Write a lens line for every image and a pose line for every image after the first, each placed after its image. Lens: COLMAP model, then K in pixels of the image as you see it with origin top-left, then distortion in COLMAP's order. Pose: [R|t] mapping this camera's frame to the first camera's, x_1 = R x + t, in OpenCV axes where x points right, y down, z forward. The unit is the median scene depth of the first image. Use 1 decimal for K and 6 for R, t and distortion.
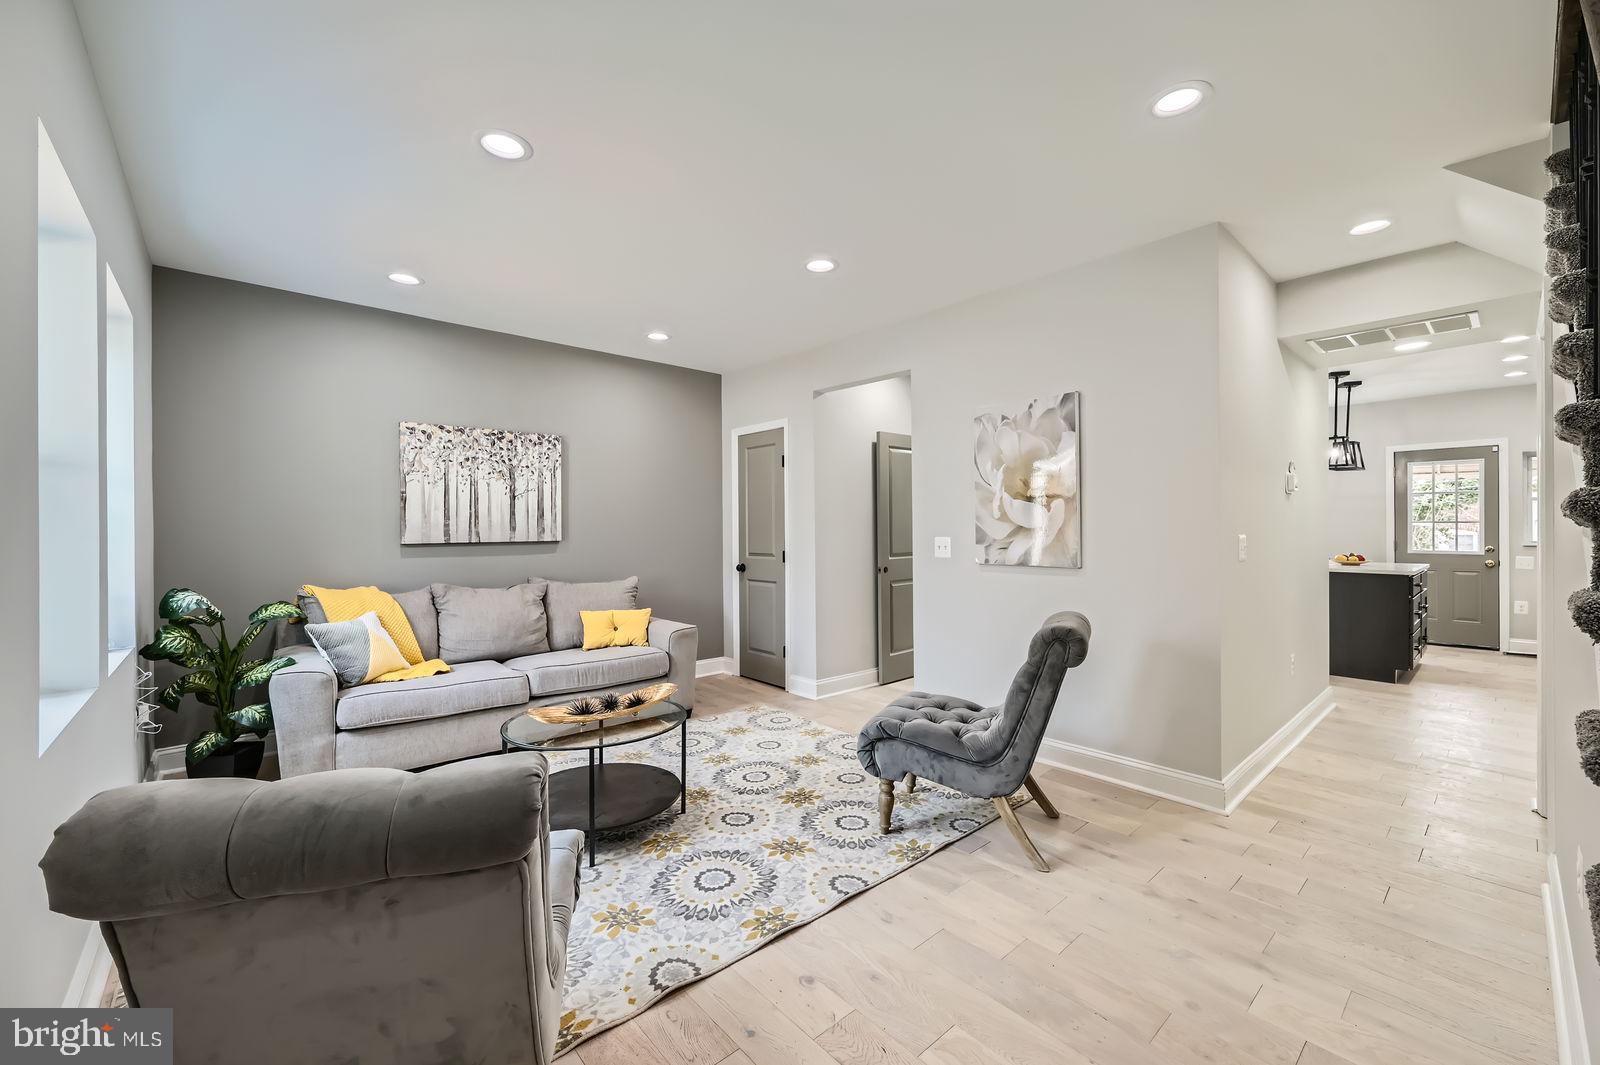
lens RADIAL K [[638.9, 0, 805.6], [0, 638.9, 527.8], [0, 0, 1]] dist [-0.000301, 0.000766]
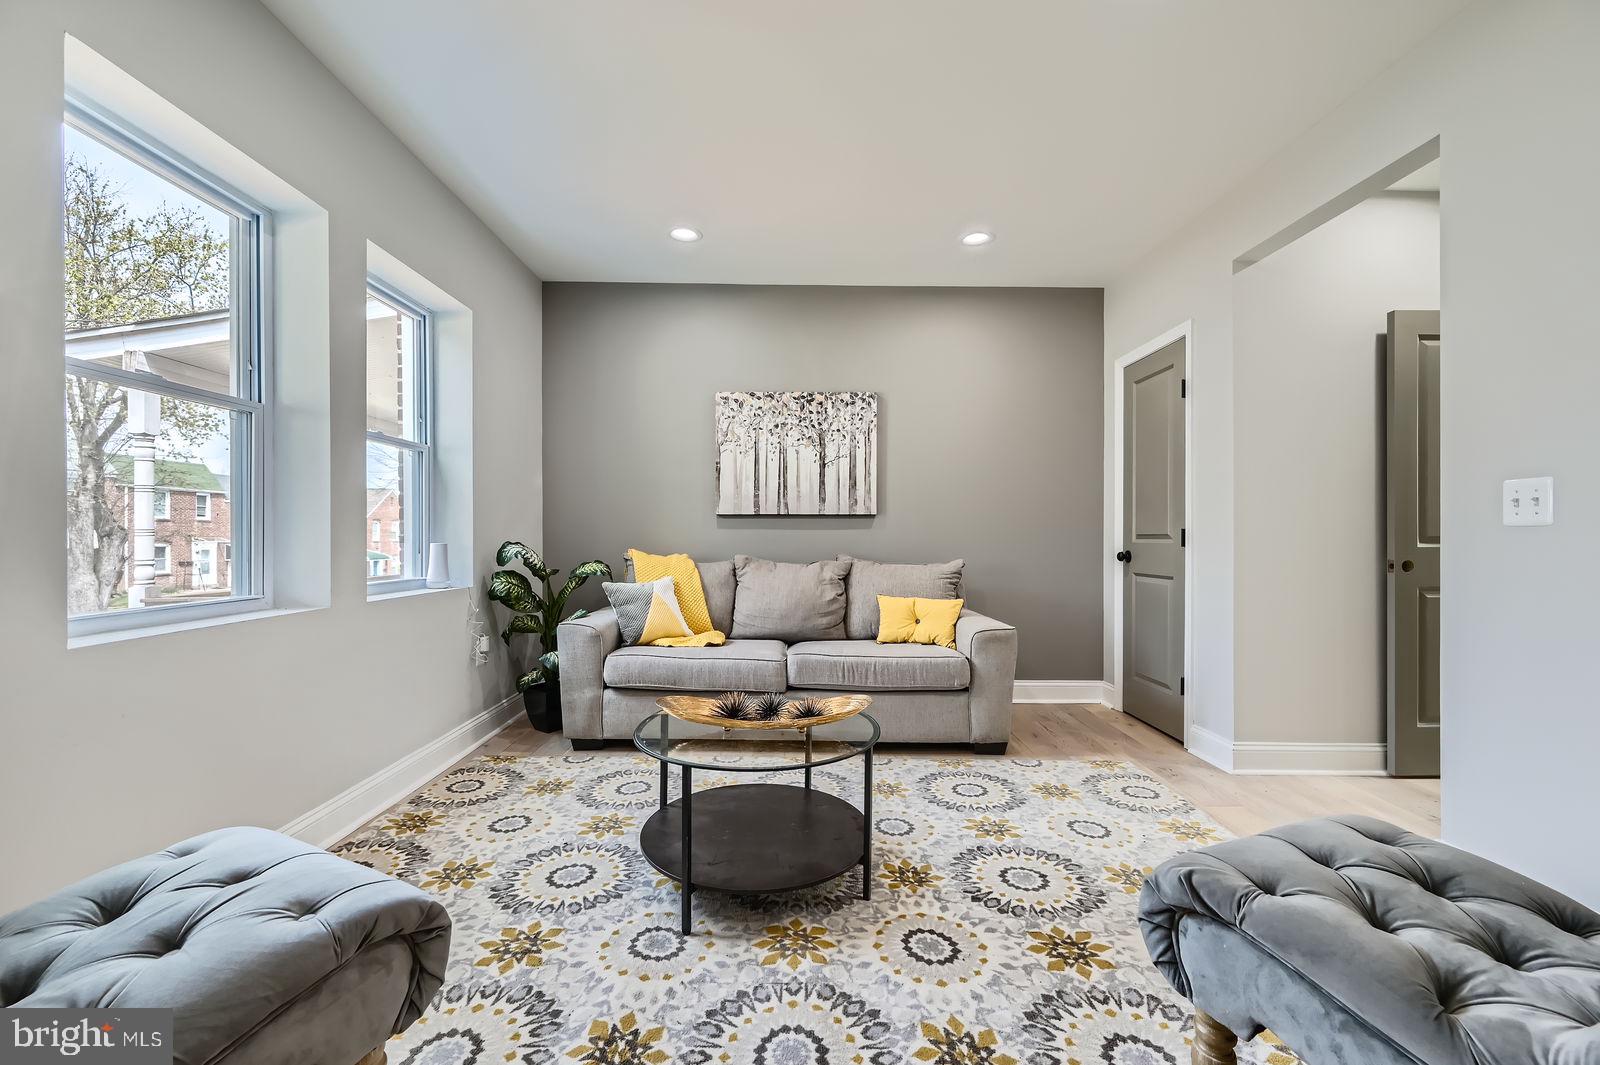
lens RADIAL K [[638.9, 0, 799.8], [0, 638.9, 538.6], [0, 0, 1]] dist [-0.000301, 0.000766]
pose [[0.746841, 0.009555, -0.664934, 0.145273], [-0.005816, 0.999952, 0.007836, 0.060142], [0.664977, -0.001985, 0.746861, 0.370666]]
